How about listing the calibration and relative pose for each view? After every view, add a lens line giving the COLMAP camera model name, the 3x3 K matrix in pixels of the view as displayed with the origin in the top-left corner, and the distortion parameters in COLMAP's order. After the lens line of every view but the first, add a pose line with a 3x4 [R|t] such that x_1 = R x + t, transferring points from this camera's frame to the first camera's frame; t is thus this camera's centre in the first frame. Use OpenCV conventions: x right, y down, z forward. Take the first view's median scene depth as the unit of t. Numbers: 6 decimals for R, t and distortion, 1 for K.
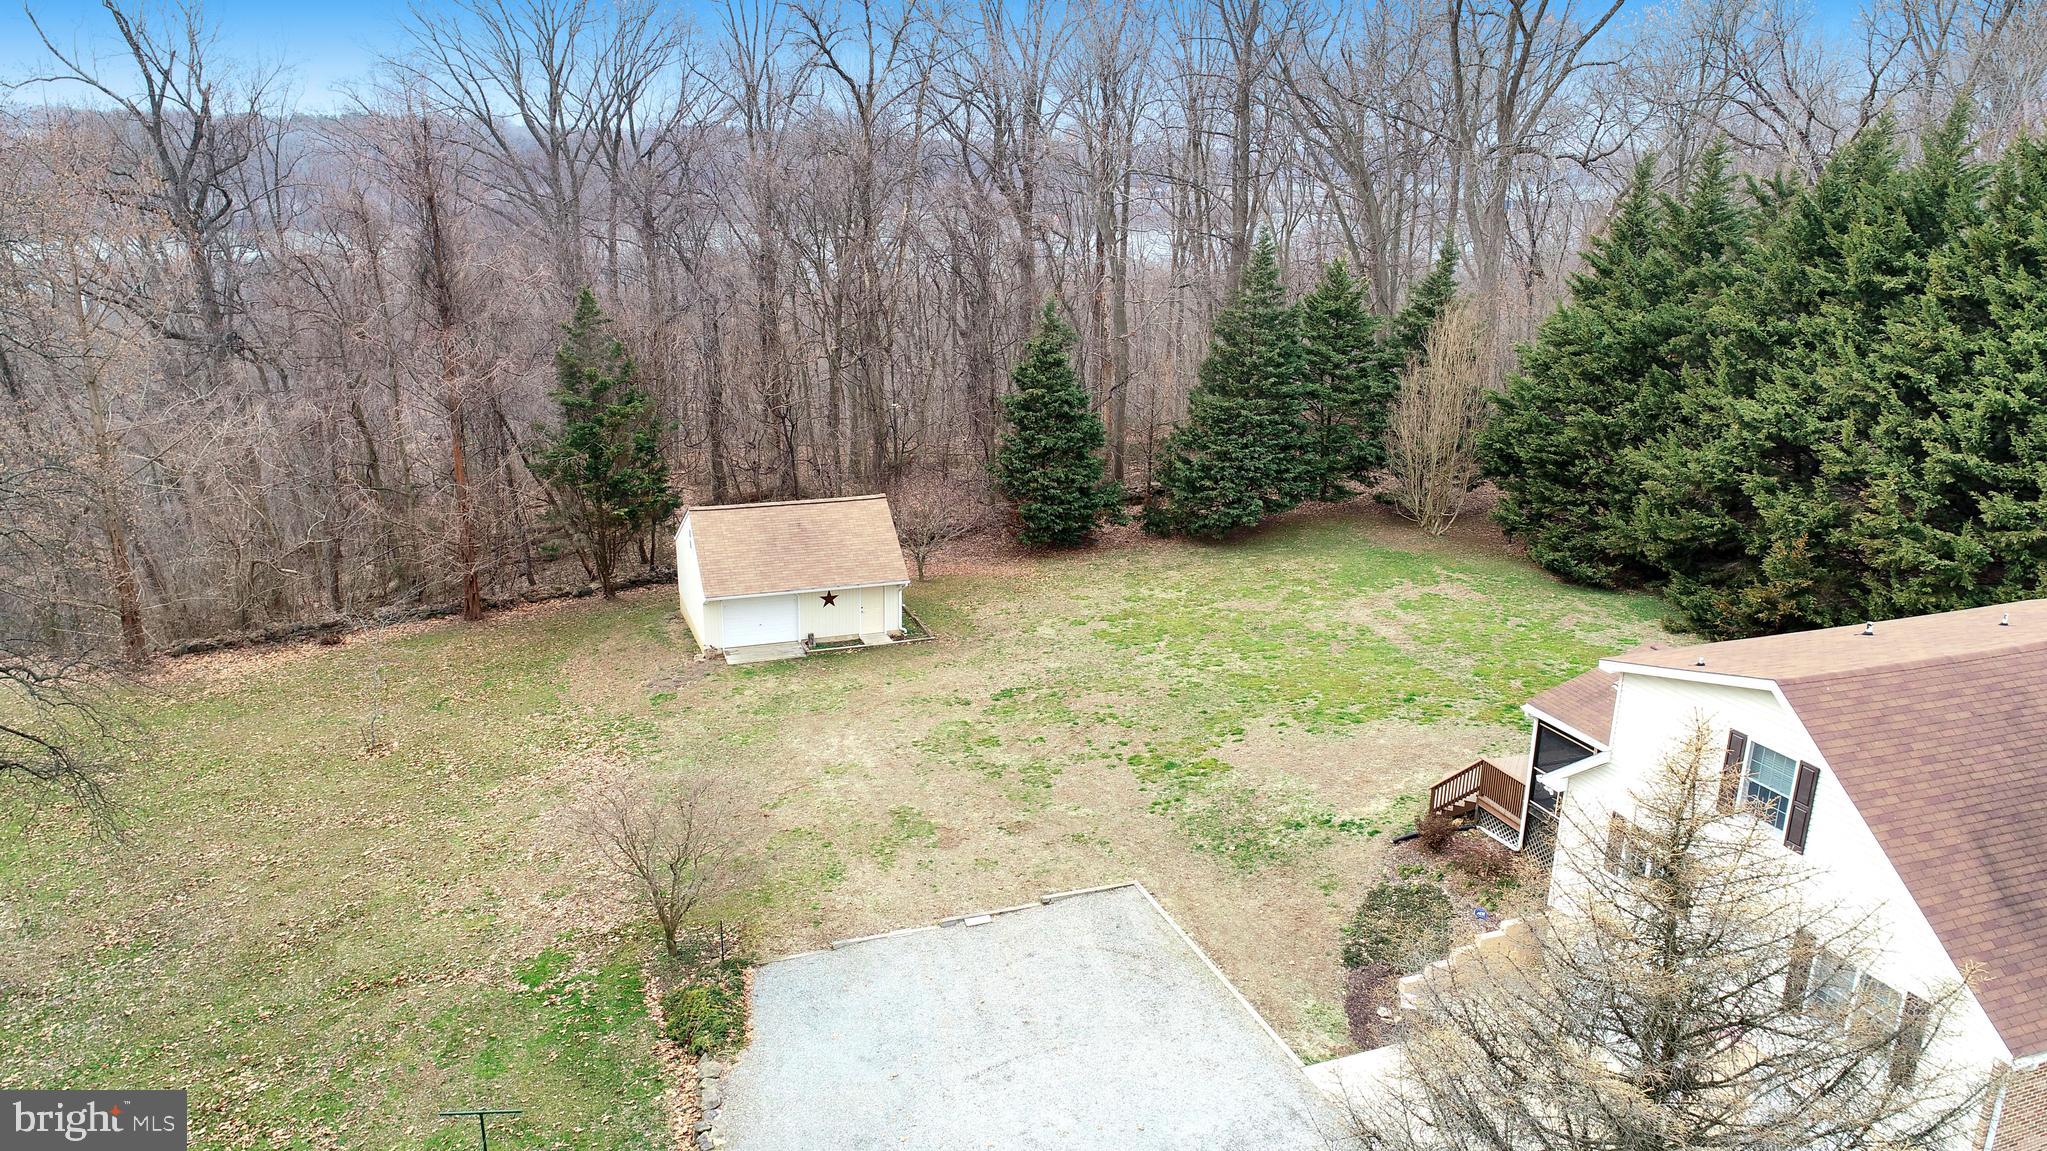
lens RADIAL K [[1397.5, 0, 1023.5], [0, 1397.5, 575.5], [0, 0, 1]] dist [-0.003137, -0.002269]
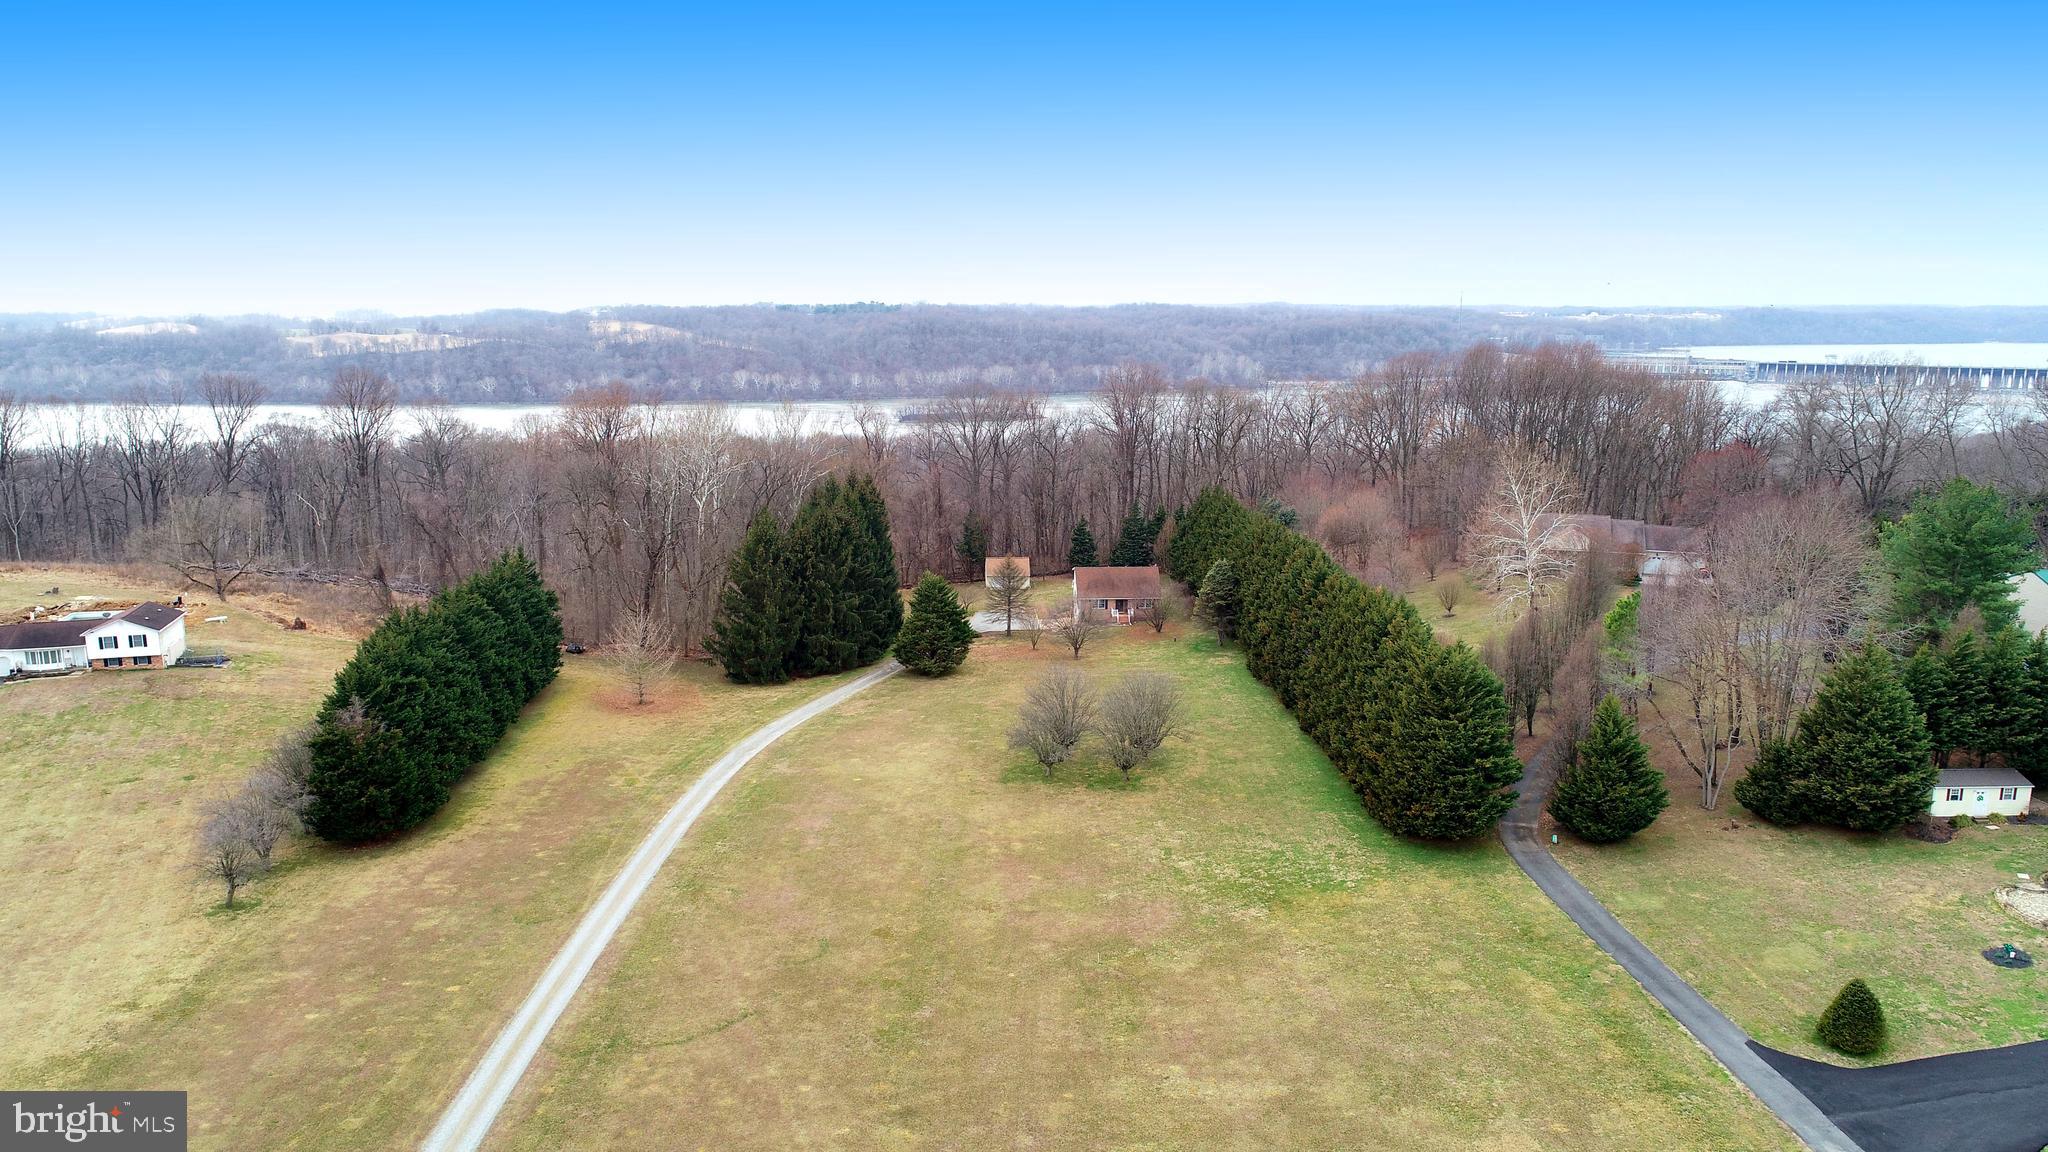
lens RADIAL K [[1368.0, 0, 1024.0], [0, 1368.0, 576.0], [0, 0, 1]] dist [-0.000582, -0.001814]
pose [[0.953754, 0.039682, -0.297958, 1.094665], [-0.069447, 0.993519, -0.089979, 0.364398], [0.292457, 0.106510, 0.950329, -2.900162]]
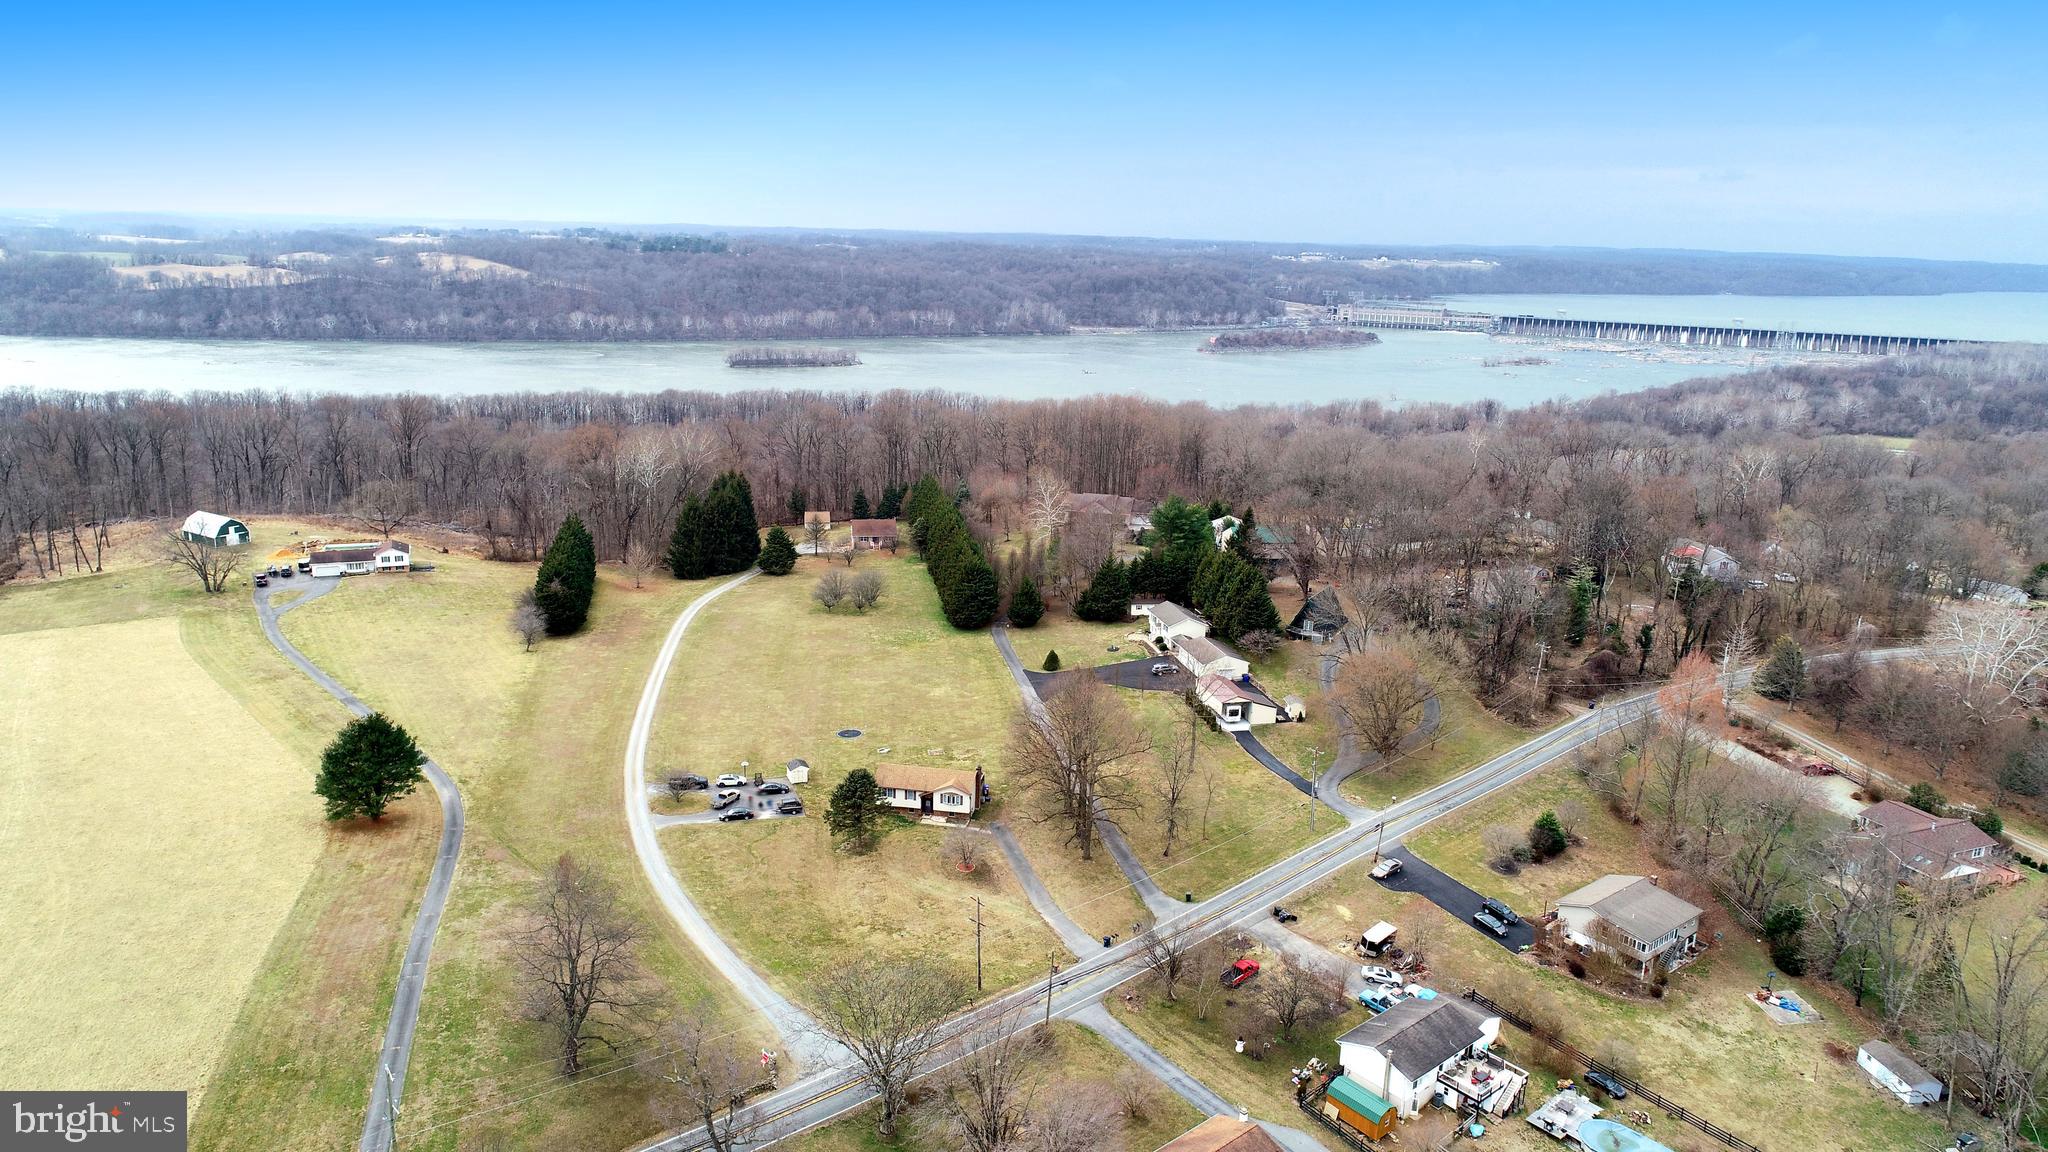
lens RADIAL K [[1368.0, 0, 1024.0], [0, 1368.0, 576.0], [0, 0, 1]] dist [-0.000582, -0.001814]
pose [[0.983456, 0.051323, -0.173725, 2.142303], [-0.059721, 0.997269, -0.043460, 0.526795], [0.171020, 0.053116, 0.983835, -5.846782]]
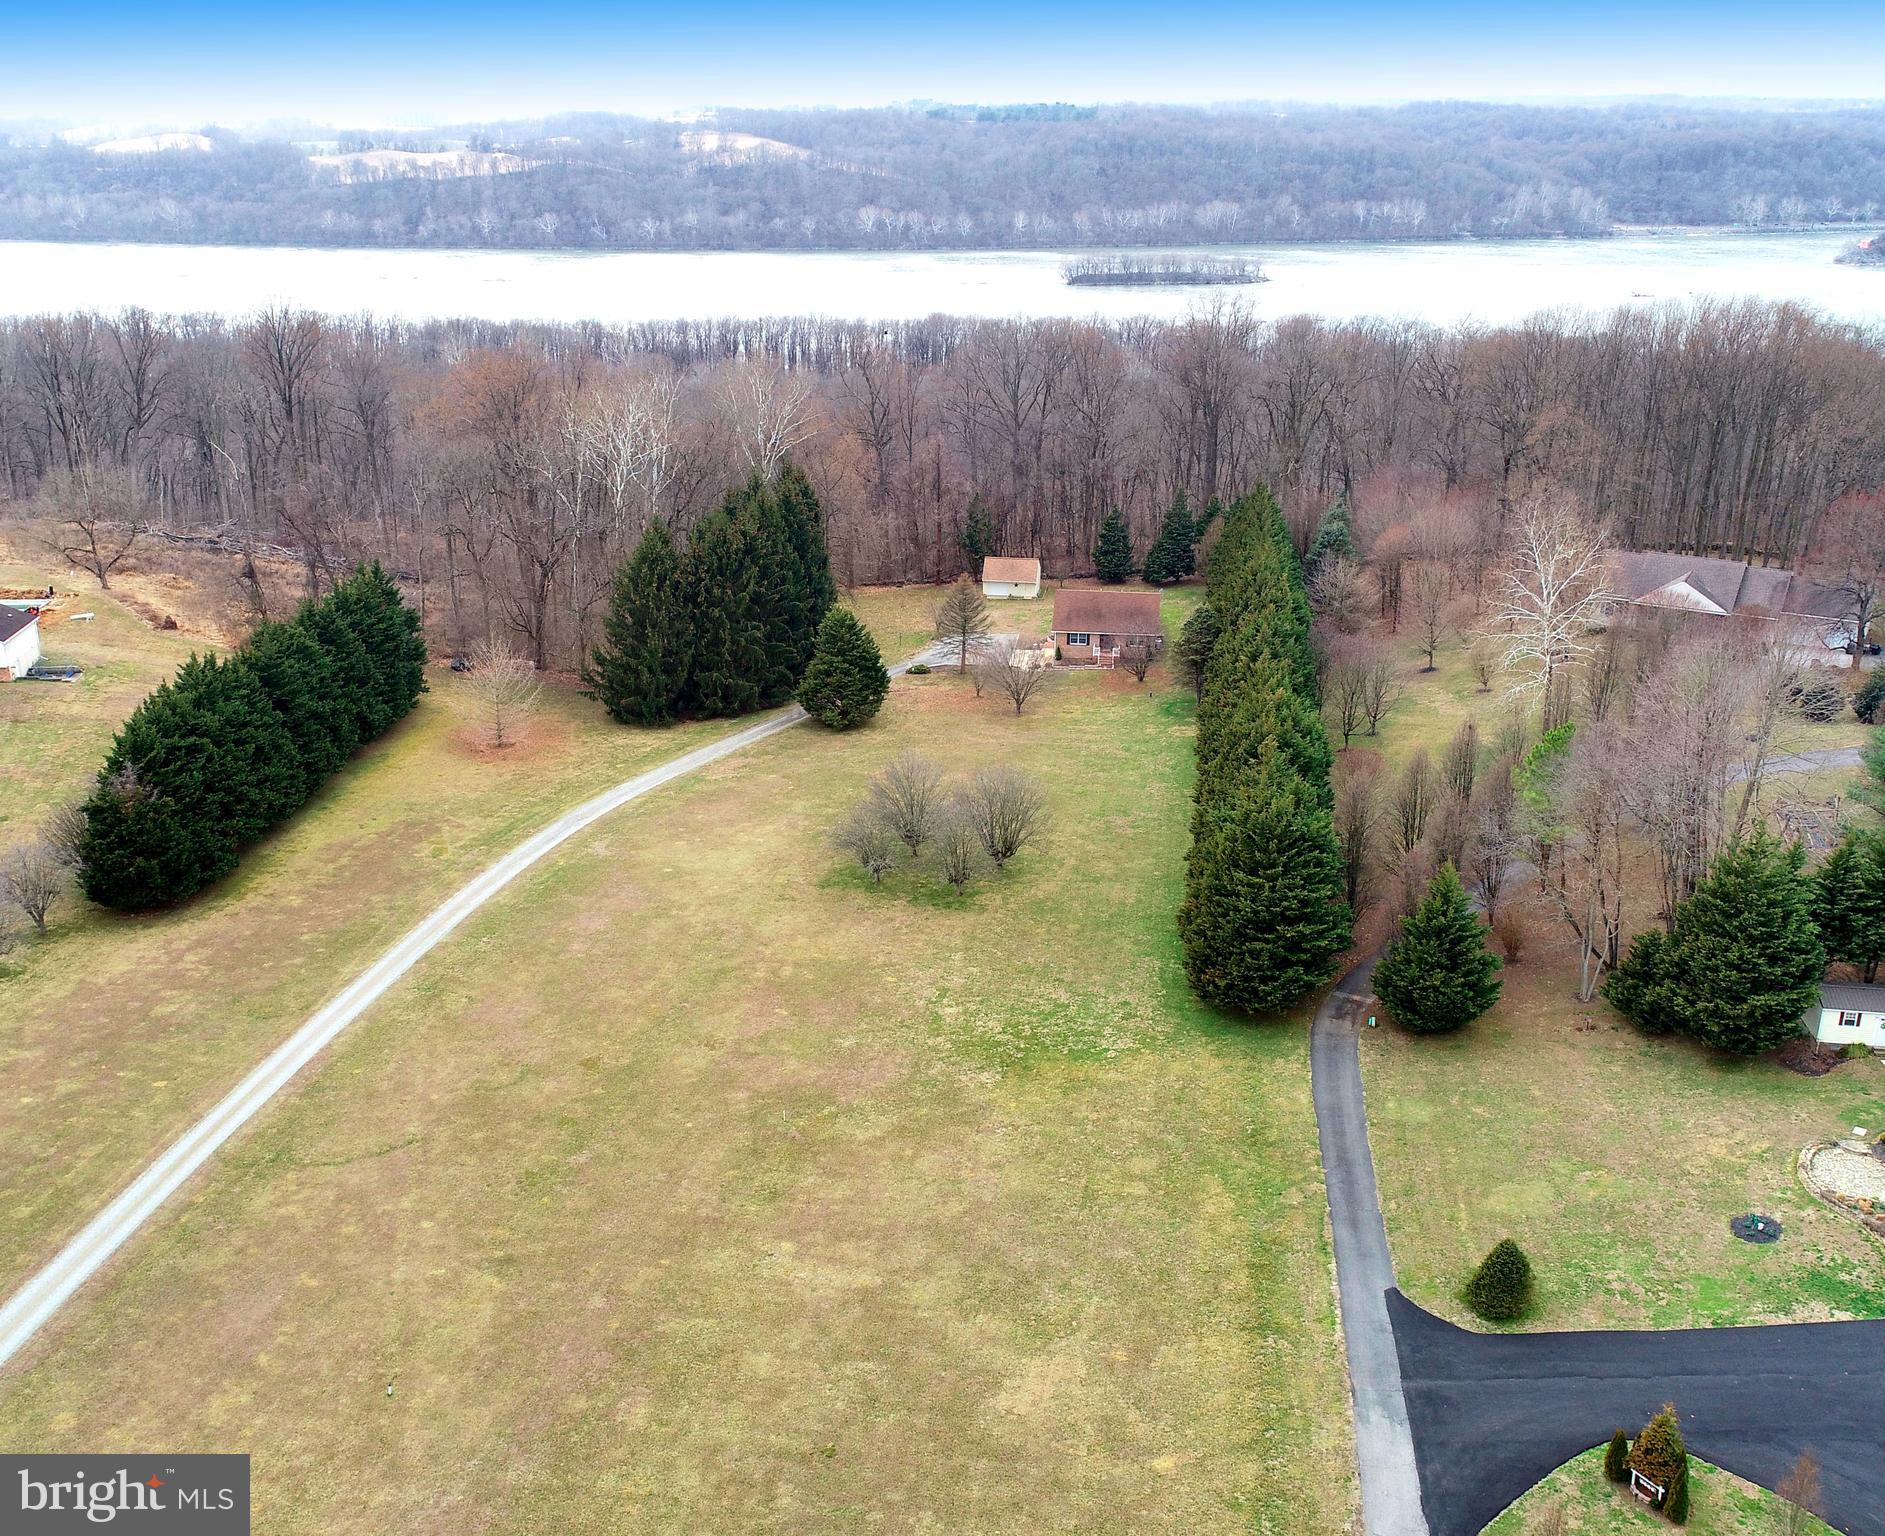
lens RADIAL K [[1819.6, 0, 907.9], [0, 1819.6, 773.6], [0, 0, 1]] dist [0.002695, -0.011847]
pose [[0.876411, 0.147986, -0.458262, 1.670992], [-0.120500, 0.988730, 0.088837, 0.103745], [0.466244, -0.022637, 0.884367, -3.013993]]
